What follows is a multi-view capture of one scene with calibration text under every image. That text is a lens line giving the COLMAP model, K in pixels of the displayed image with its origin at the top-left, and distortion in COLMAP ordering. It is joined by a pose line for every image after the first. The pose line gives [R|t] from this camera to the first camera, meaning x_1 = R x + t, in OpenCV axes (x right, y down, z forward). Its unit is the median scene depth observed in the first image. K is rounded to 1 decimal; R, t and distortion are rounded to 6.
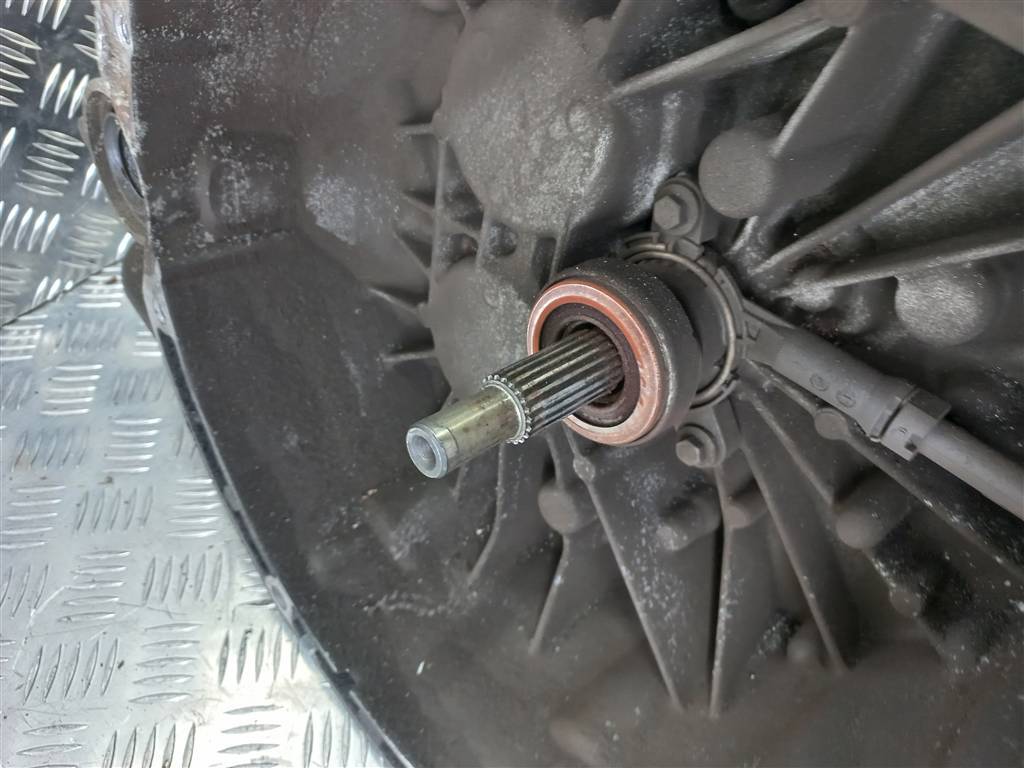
lens RADIAL K [[783.1, 0, 512.0], [0, 783.1, 384.0], [0, 0, 1]] dist [0.032751, -0.005968]
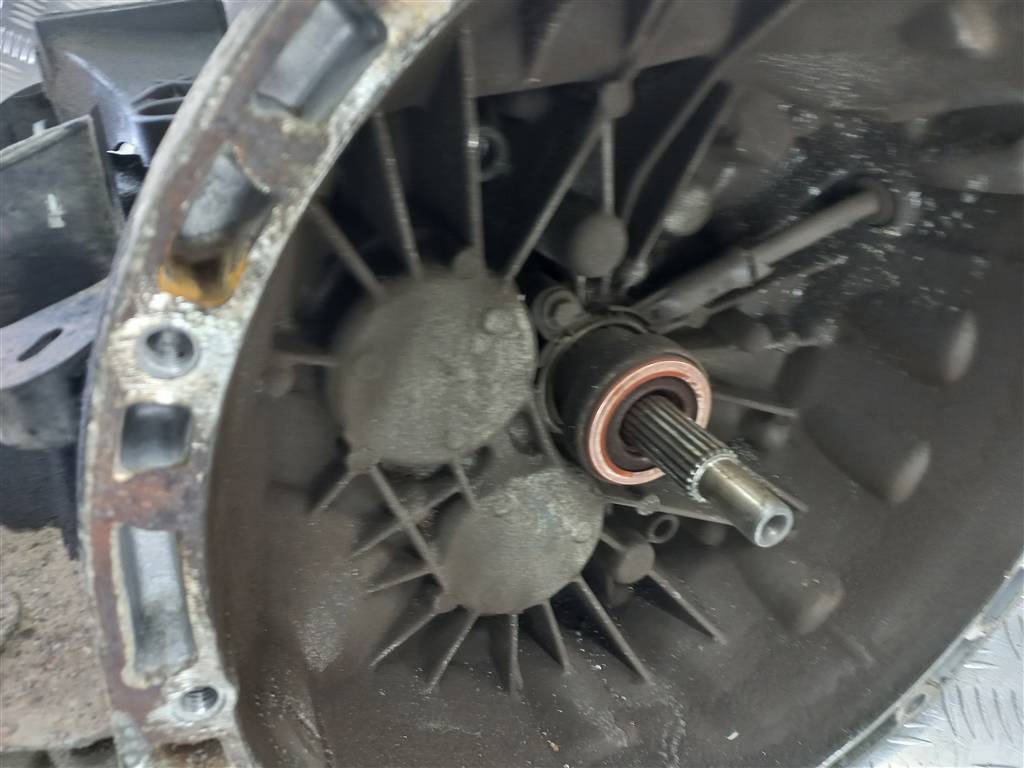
lens RADIAL K [[783.1, 0, 512.0], [0, 783.1, 384.0], [0, 0, 1]] dist [0.032751, -0.005968]
pose [[0.270705, -0.754286, 0.598140, -0.475971], [0.840277, 0.488330, 0.235519, -0.387392], [-0.469738, 0.438847, 0.766002, 0.107520]]
